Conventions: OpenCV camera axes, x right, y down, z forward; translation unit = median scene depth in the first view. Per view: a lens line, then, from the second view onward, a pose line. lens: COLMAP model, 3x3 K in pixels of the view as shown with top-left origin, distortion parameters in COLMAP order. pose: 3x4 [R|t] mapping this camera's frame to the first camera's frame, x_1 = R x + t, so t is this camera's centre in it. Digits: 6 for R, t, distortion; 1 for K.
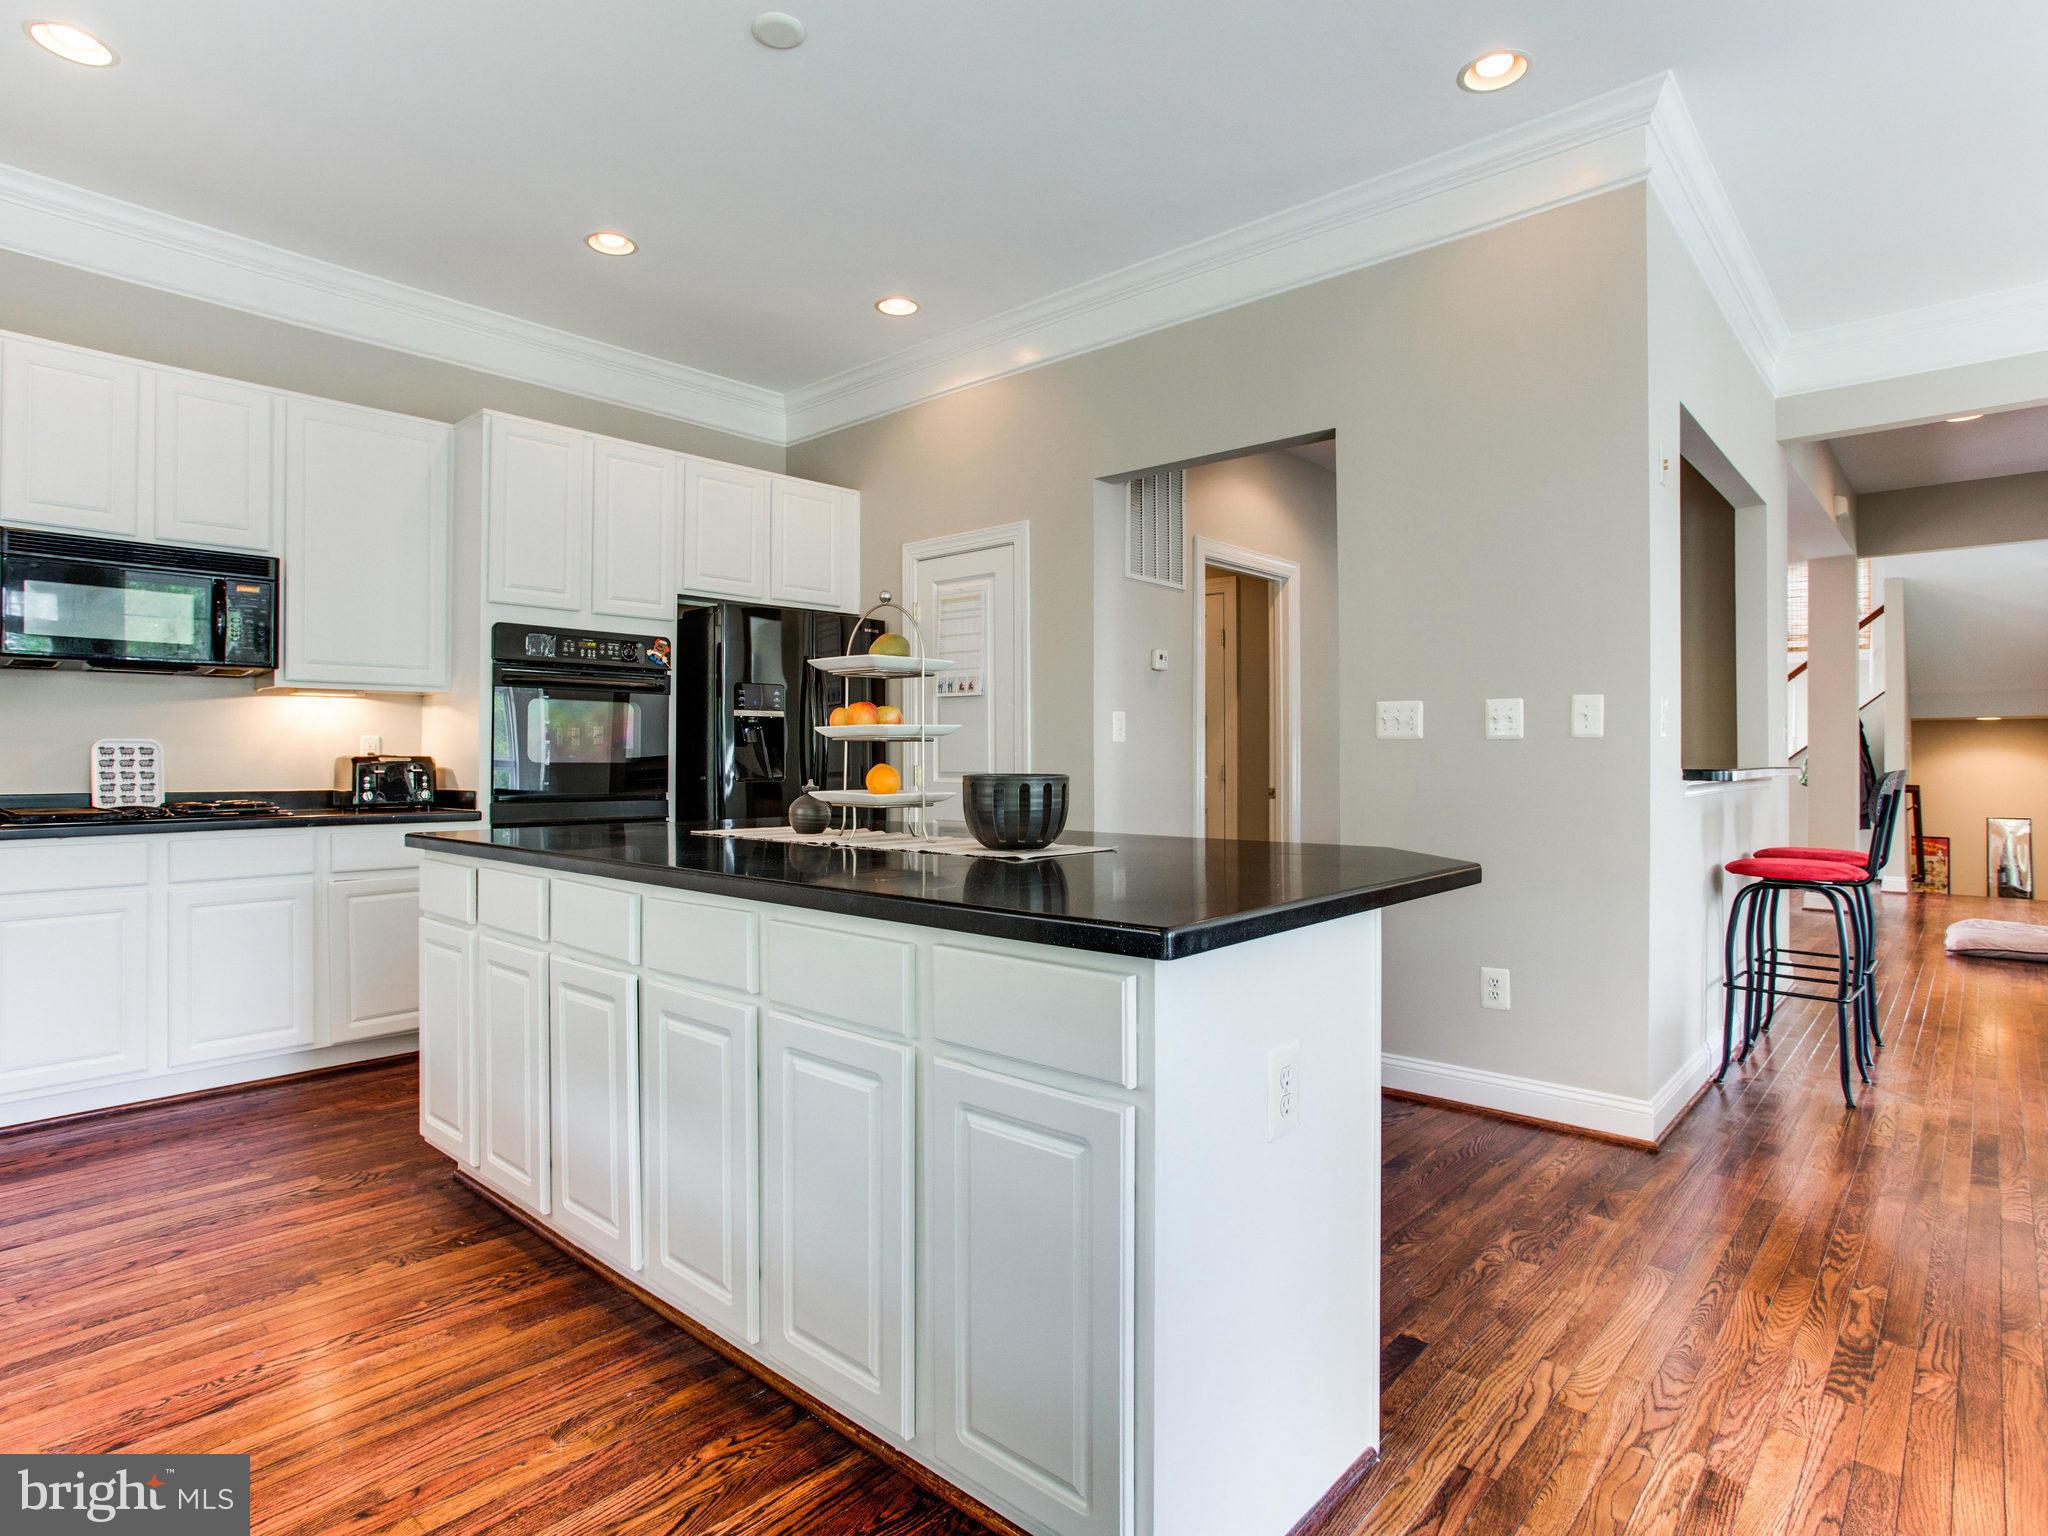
lens RADIAL K [[1106.9, 0, 1006.2], [0, 1106.9, 756.8], [0, 0, 1]] dist [-0.049781, 0.029933]
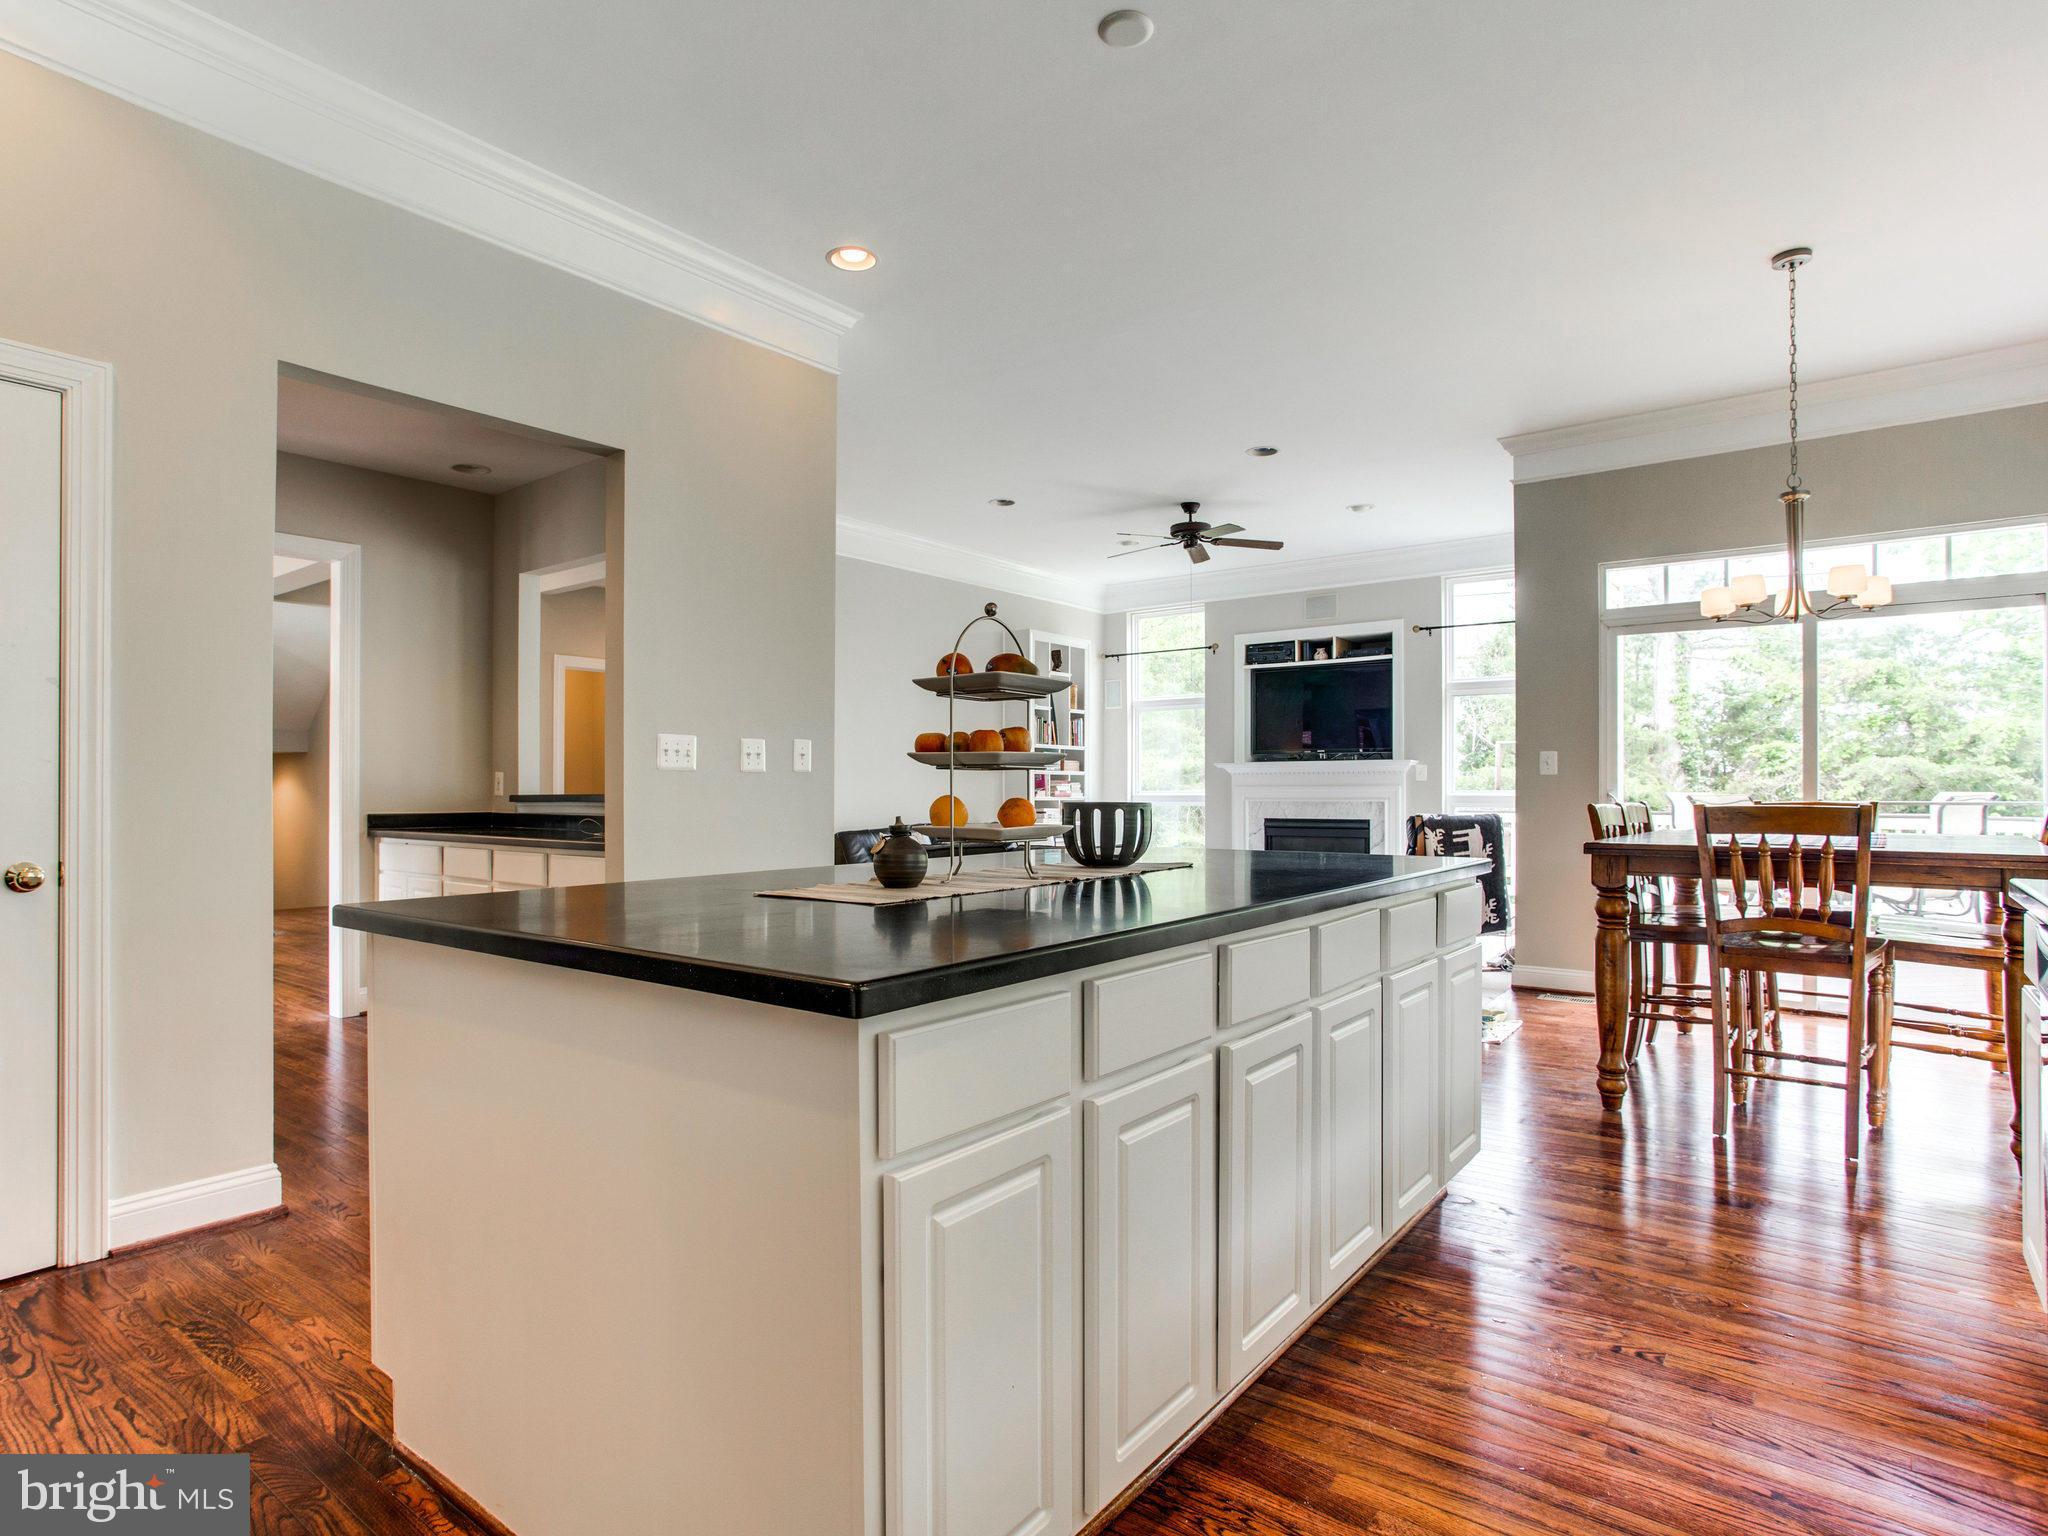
lens RADIAL K [[1106.9, 0, 1027.0], [0, 1106.9, 789.2], [0, 0, 1]] dist [-0.049781, 0.029933]
pose [[-0.090074, -0.000747, 0.995935, -0.703100], [-0.000106, 1.000000, 0.000740, 0.001195], [-0.995935, -0.000039, -0.090074, 0.730471]]
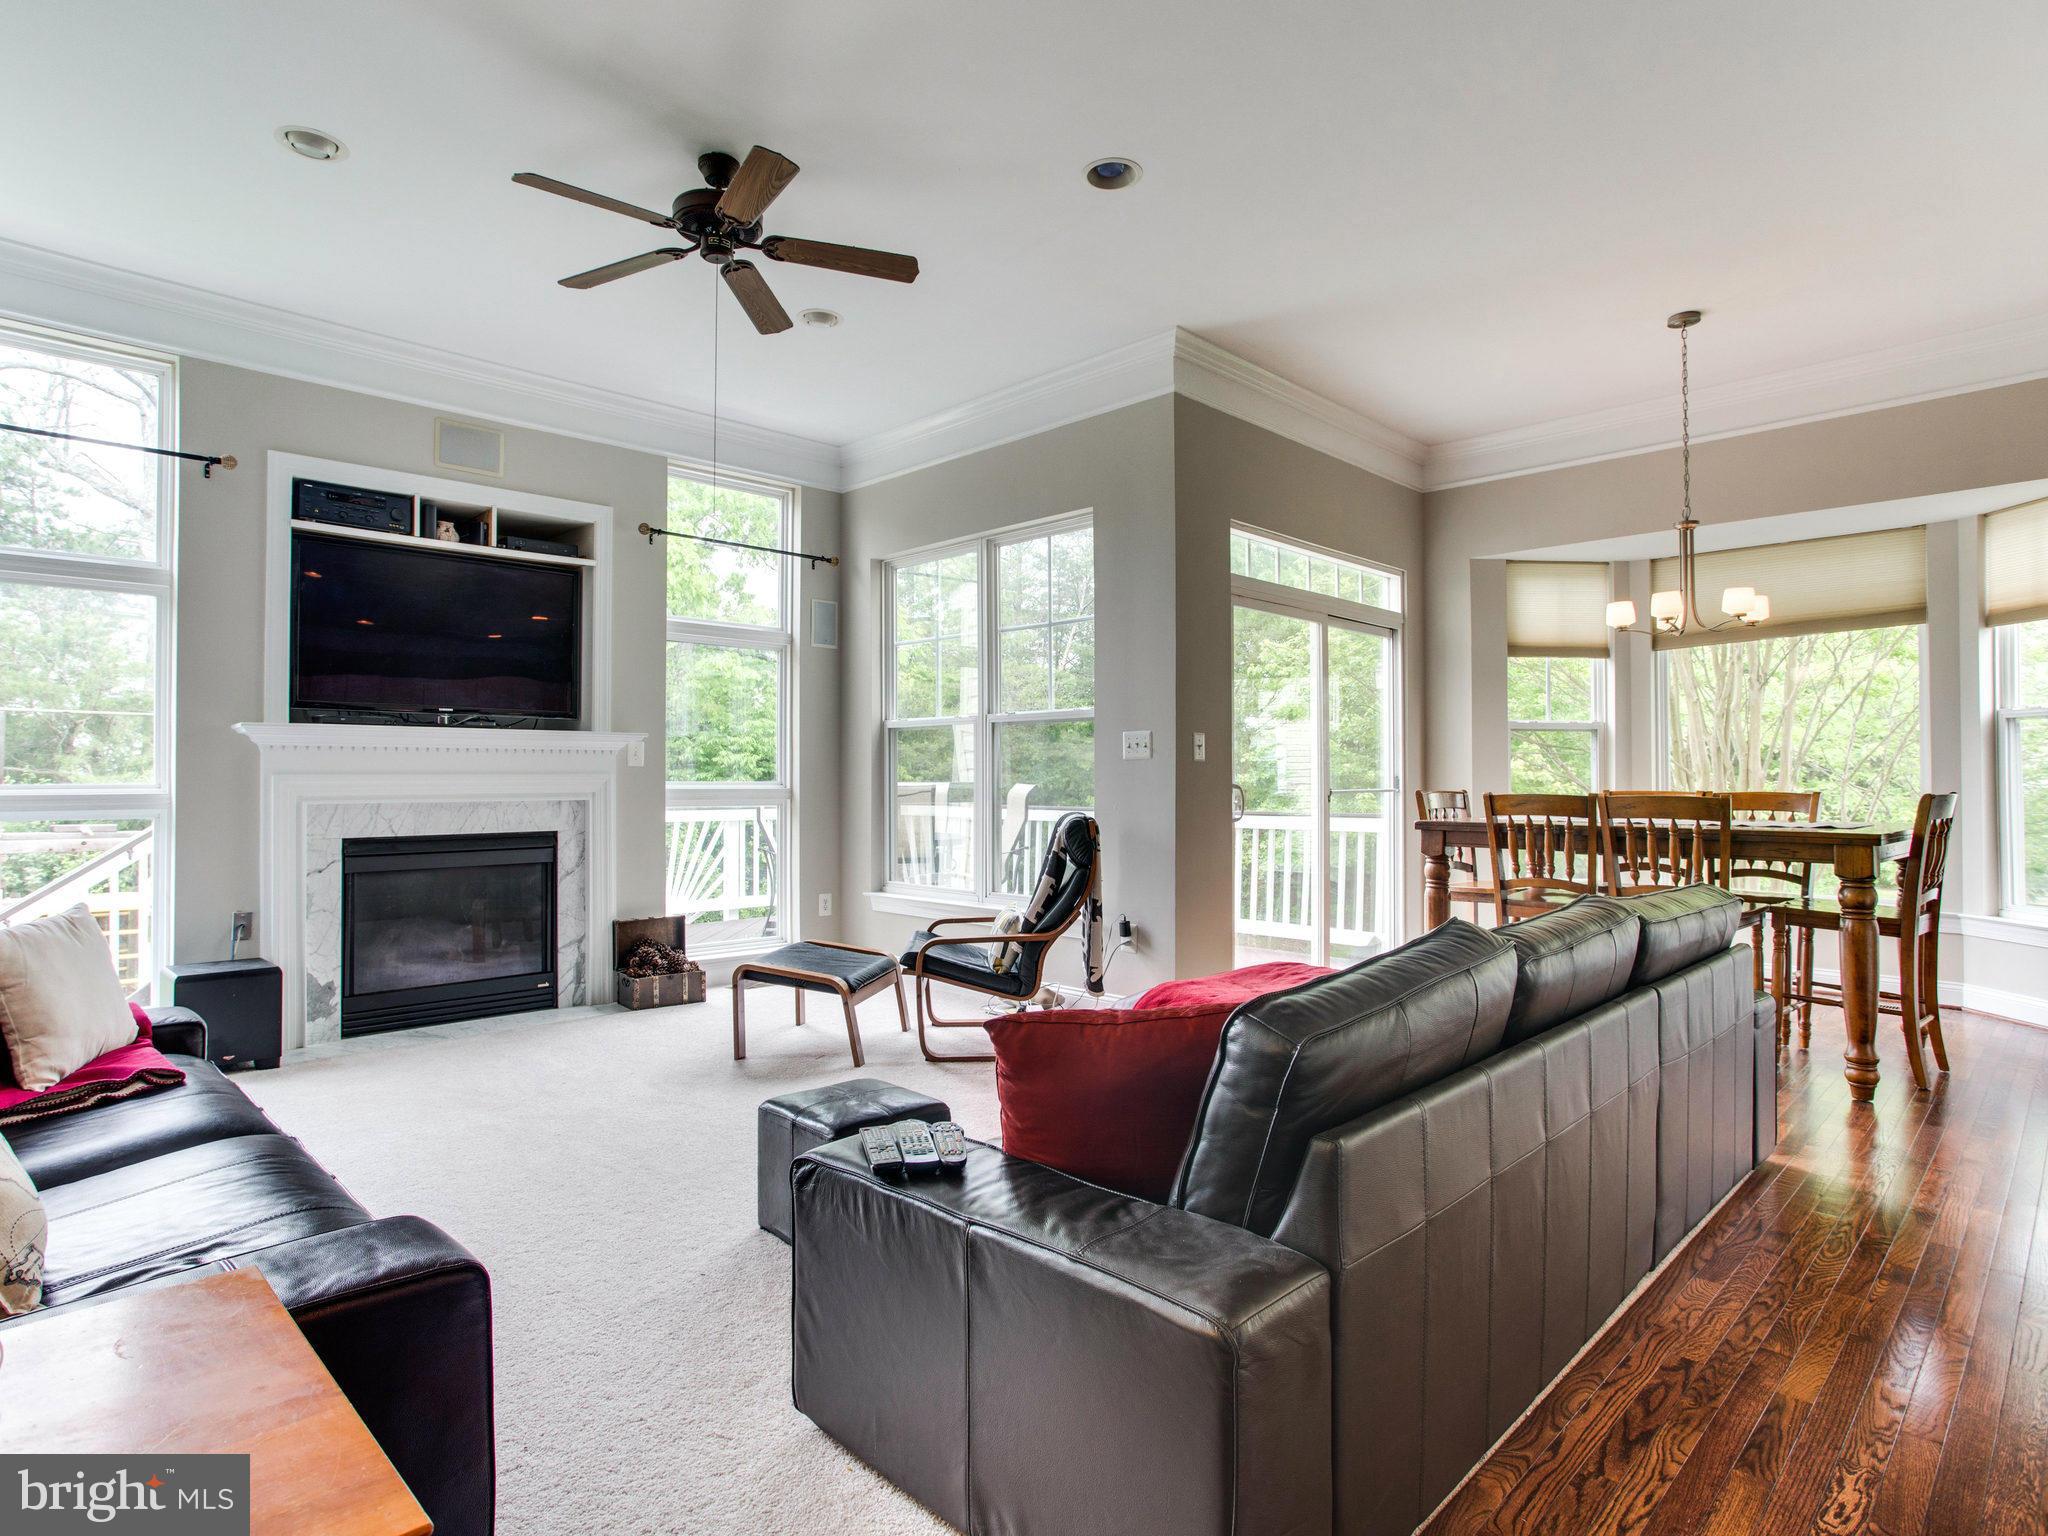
lens RADIAL K [[1106.9, 0, 995.3], [0, 1106.9, 762.8], [0, 0, 1]] dist [-0.049781, 0.029933]
pose [[-0.998024, 0.001029, 0.062821, 0.973712], [0.000131, 0.999898, -0.014296, 0.001770], [-0.062830, -0.014260, -0.997922, 1.150605]]
